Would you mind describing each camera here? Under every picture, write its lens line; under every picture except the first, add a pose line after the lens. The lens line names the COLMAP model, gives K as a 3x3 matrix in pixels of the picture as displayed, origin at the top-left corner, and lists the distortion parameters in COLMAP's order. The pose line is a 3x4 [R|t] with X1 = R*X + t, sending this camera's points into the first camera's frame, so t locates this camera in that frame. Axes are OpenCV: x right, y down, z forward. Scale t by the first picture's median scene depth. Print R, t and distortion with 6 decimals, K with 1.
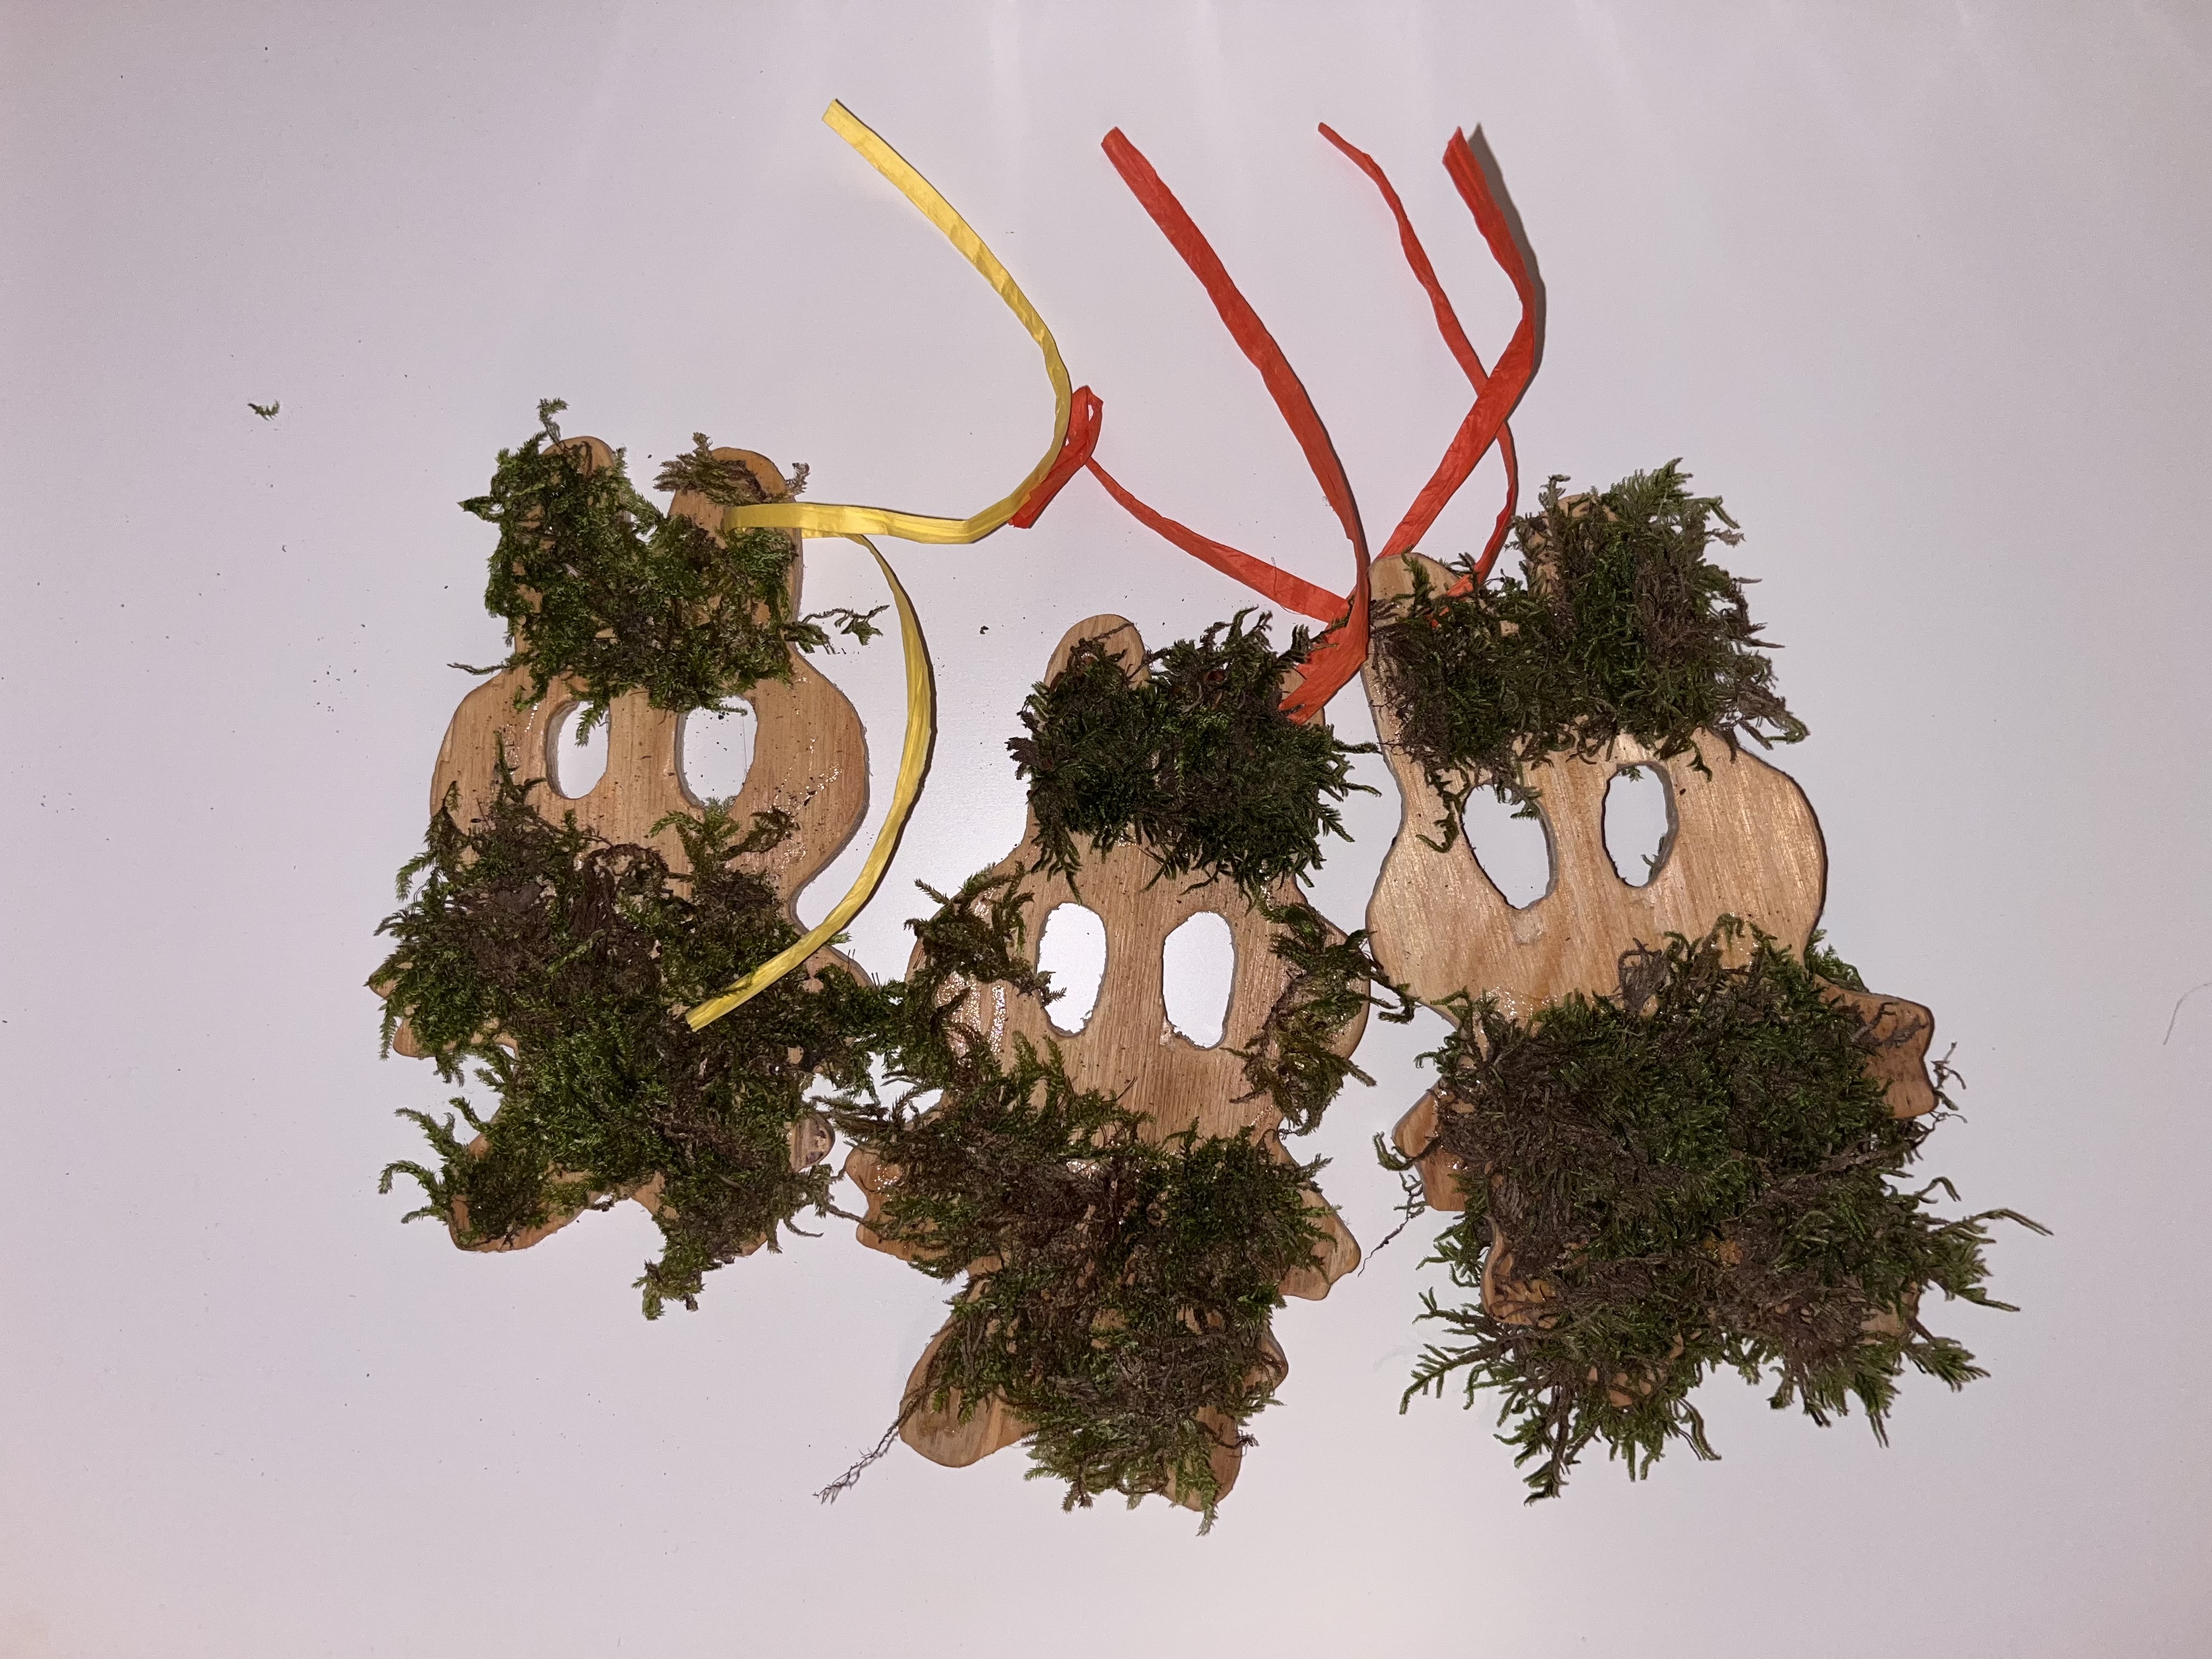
lens RADIAL K [[1670.1, 0, 1140.3], [0, 1670.1, 831.9], [0, 0, 1]] dist [0.115066, -0.184888]
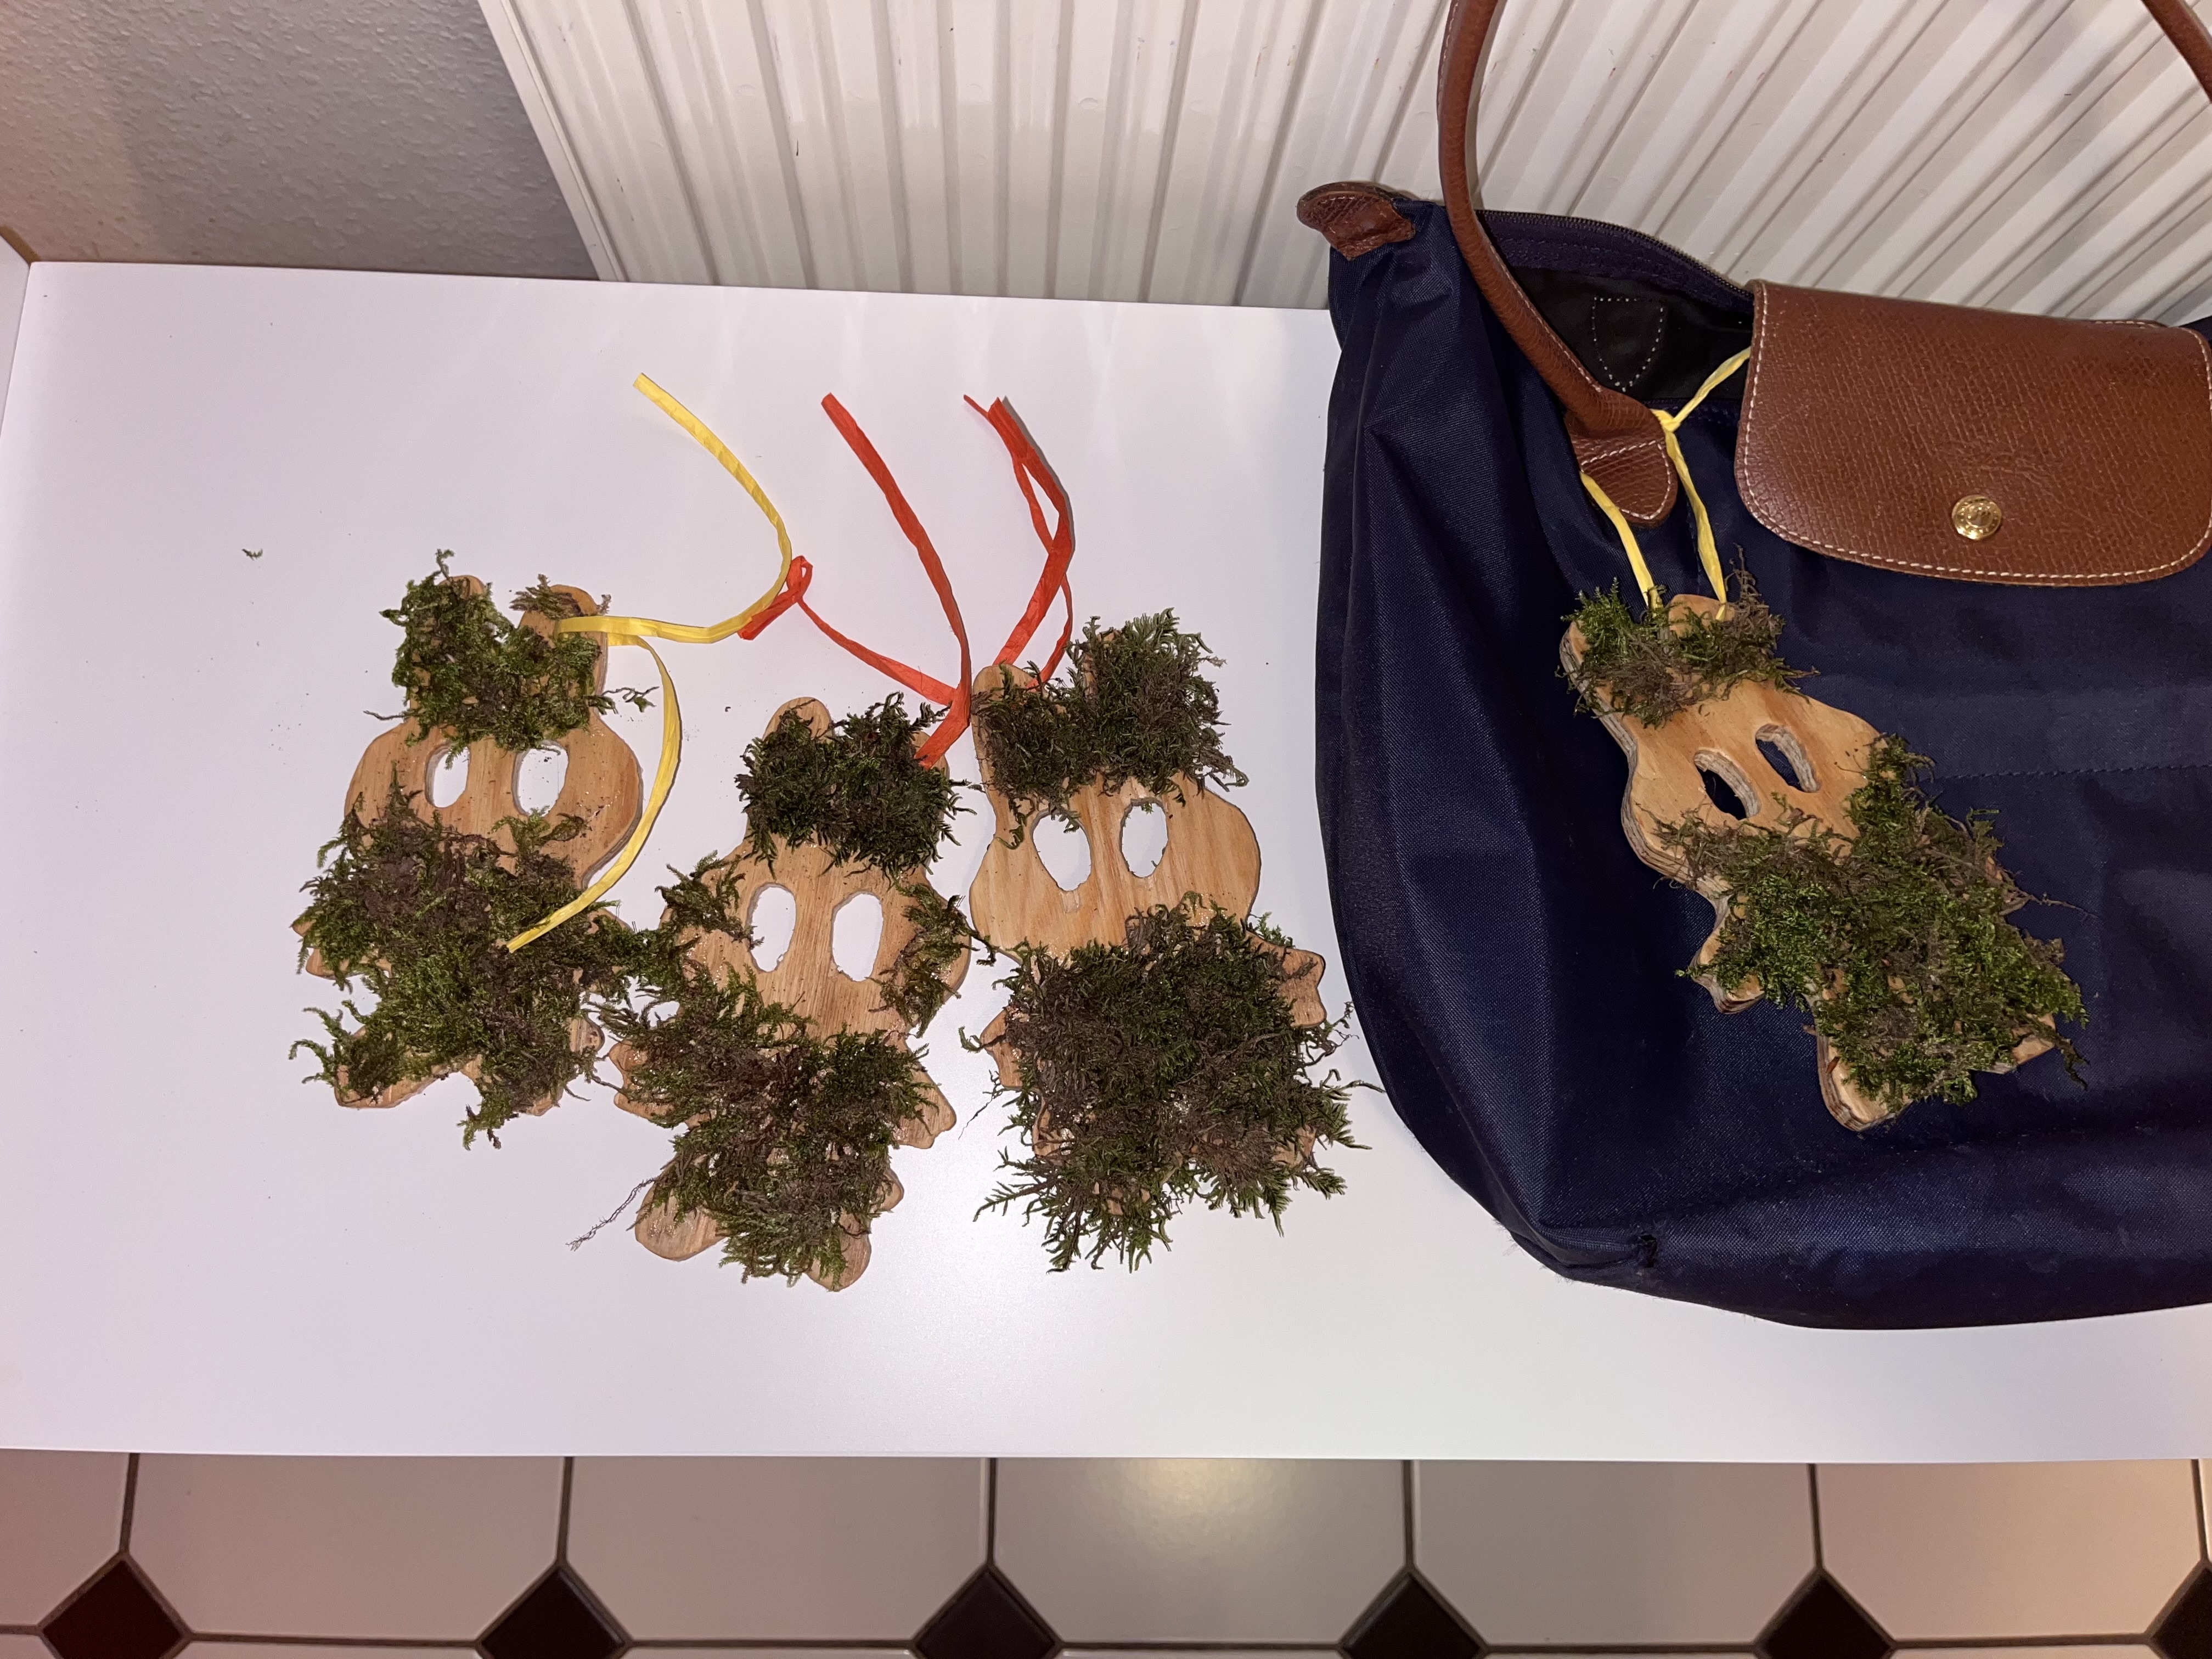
lens RADIAL K [[1677.0, 0, 1106.0], [0, 1677.0, 829.5], [0, 0, 1]] dist [0.070096, 0.000060]
pose [[0.999413, 0.021293, 0.026848, 0.221071], [-0.017294, 0.989821, -0.141264, 0.207122], [-0.029582, 0.140717, 0.989608, -0.522041]]
